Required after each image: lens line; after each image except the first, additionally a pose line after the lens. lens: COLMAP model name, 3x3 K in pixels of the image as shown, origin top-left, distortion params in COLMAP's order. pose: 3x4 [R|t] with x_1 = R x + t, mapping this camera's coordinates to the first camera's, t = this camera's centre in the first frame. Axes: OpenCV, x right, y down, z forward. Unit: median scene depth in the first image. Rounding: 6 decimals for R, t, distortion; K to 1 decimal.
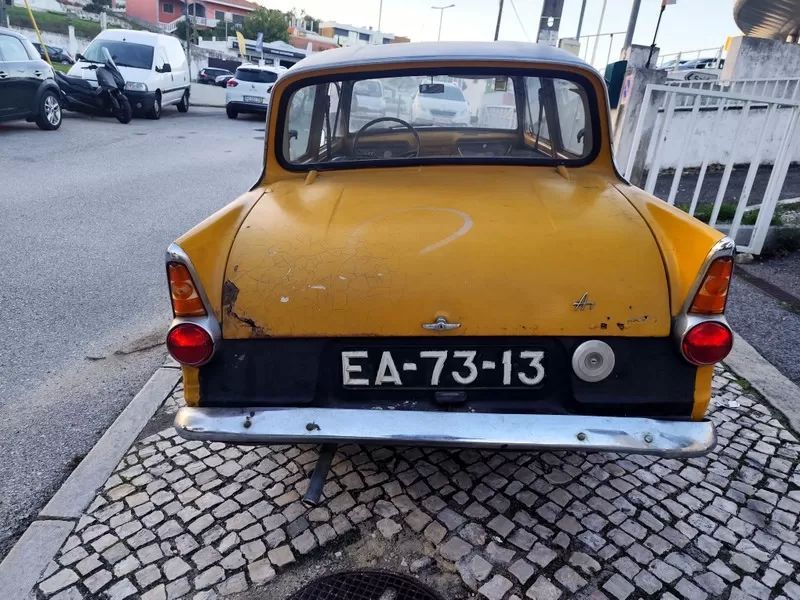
lens RADIAL K [[548.7, 0, 403.9], [0, 548.7, 304.4], [0, 0, 1]] dist [0.029120, -0.032555]
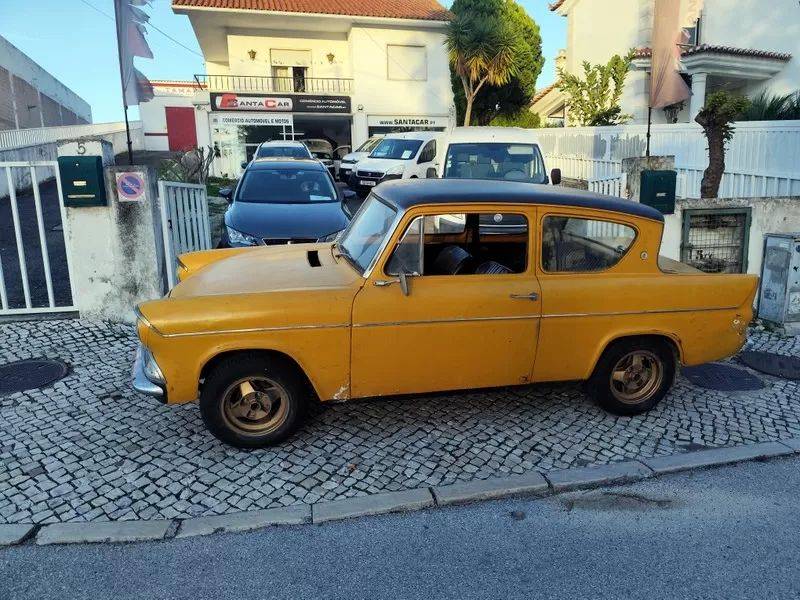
lens RADIAL K [[548.7, 0, 402.1], [0, 548.7, 306.2], [0, 0, 1]] dist [0.029120, -0.032555]
pose [[-0.243367, -0.284285, 0.927337, -1.963881], [0.328943, 0.875231, 0.354637, -1.164539], [-0.912452, 0.391348, -0.119489, 2.275461]]
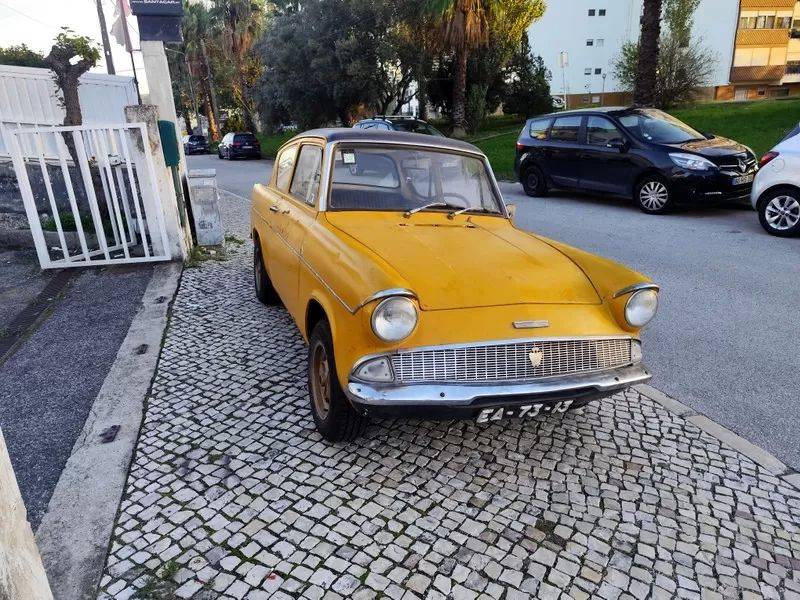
lens RADIAL K [[548.7, 0, 402.1], [0, 548.7, 299.1], [0, 0, 1]] dist [0.029120, -0.032555]
pose [[-0.916432, 0.058516, -0.395890, 0.937116], [-0.194133, 0.800055, 0.567647, -1.485629], [0.349950, 0.597066, -0.721836, 3.635296]]
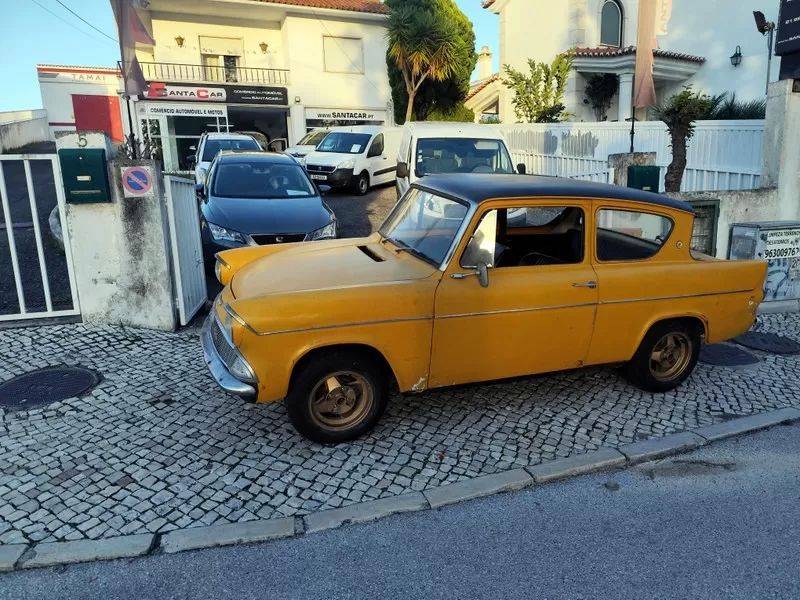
lens RADIAL K [[548.7, 0, 400.0], [0, 548.7, 311.9], [0, 0, 1]] dist [0.029120, -0.032555]
pose [[-0.377645, -0.292225, 0.878629, -1.850203], [0.303679, 0.857323, 0.415663, -1.341124], [-0.874736, 0.423794, -0.235021, 2.752557]]
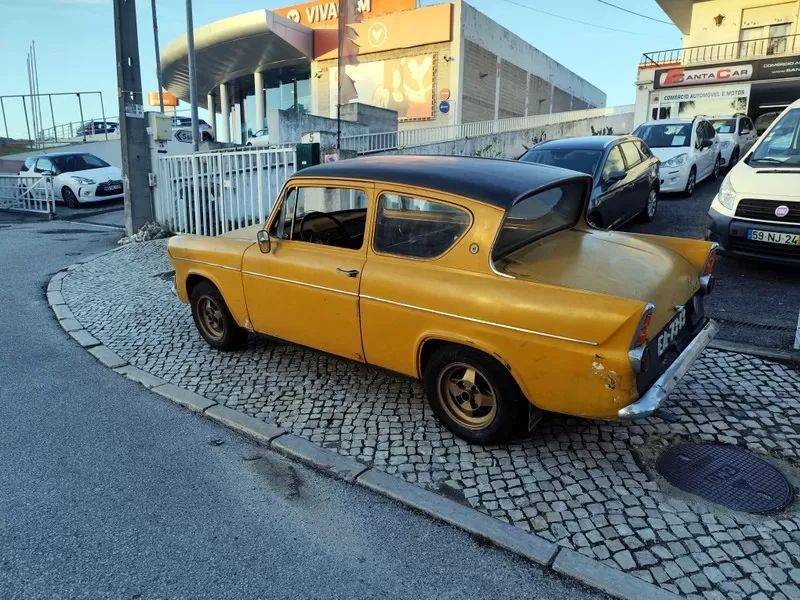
lens RADIAL K [[548.7, 0, 399.0], [0, 548.7, 301.8], [0, 0, 1]] dist [0.029120, -0.032555]
pose [[0.599583, -0.262194, 0.756145, -1.667076], [0.324144, 0.943407, 0.070099, -0.370333], [-0.731732, 0.203070, 0.650639, 0.321286]]
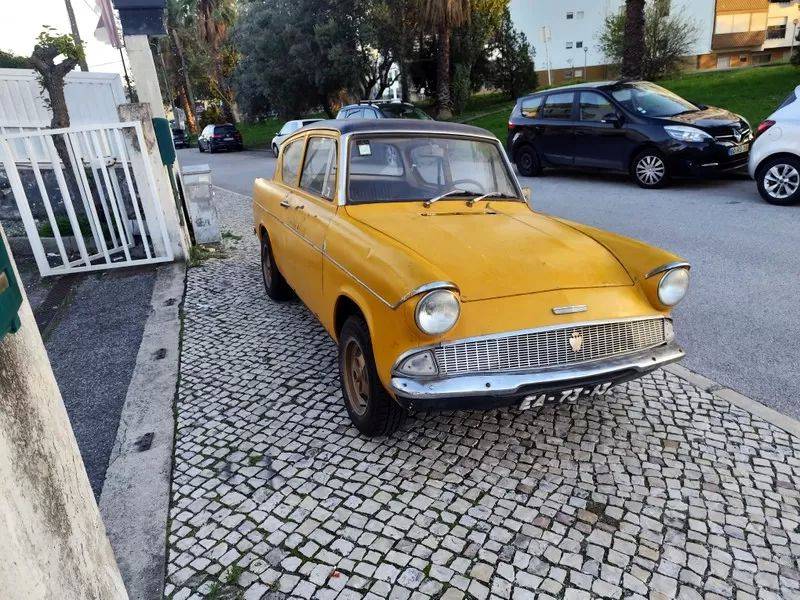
lens RADIAL K [[548.7, 0, 403.7], [0, 548.7, 309.8], [0, 0, 1]] dist [0.029120, -0.032555]
pose [[-0.902876, 0.125027, -0.411319, 1.034030], [-0.164142, 0.784033, 0.598624, -1.469915], [0.397332, 0.607998, -0.687362, 3.574000]]
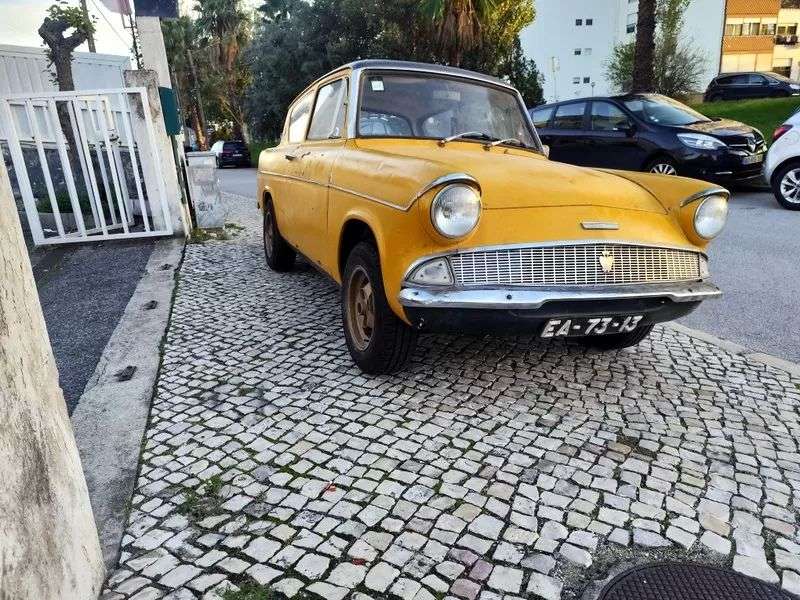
lens RADIAL K [[548.7, 0, 403.7], [0, 548.7, 314.4], [0, 0, 1]] dist [0.029120, -0.032555]
pose [[-0.906976, 0.073764, -0.414673, 1.028313], [-0.191524, 0.804634, 0.562035, -1.182636], [0.375117, 0.589172, -0.715656, 3.632133]]
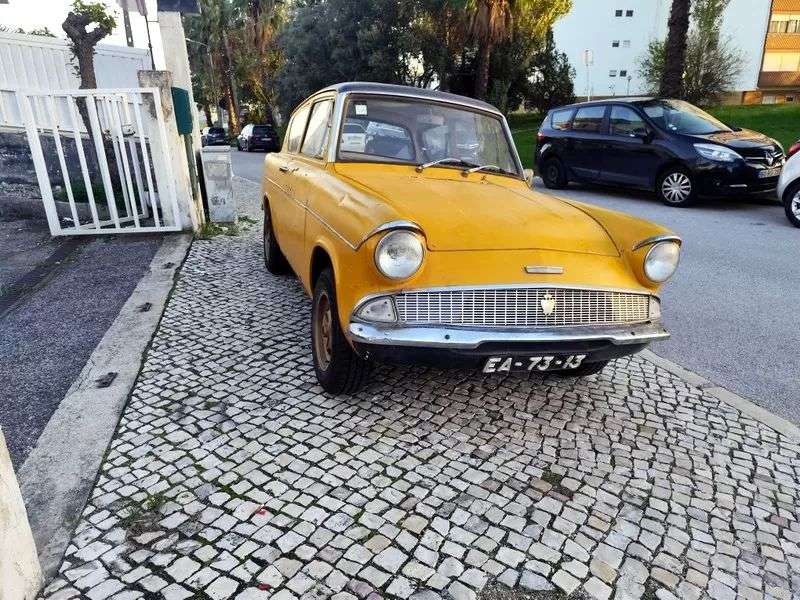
lens RADIAL K [[548.7, 0, 407.1], [0, 548.7, 308.8], [0, 0, 1]] dist [0.029120, -0.032555]
pose [[-0.925057, 0.035820, -0.378136, 0.899648], [-0.207701, 0.785810, 0.582549, -1.343715], [0.318010, 0.617430, -0.719479, 3.681560]]
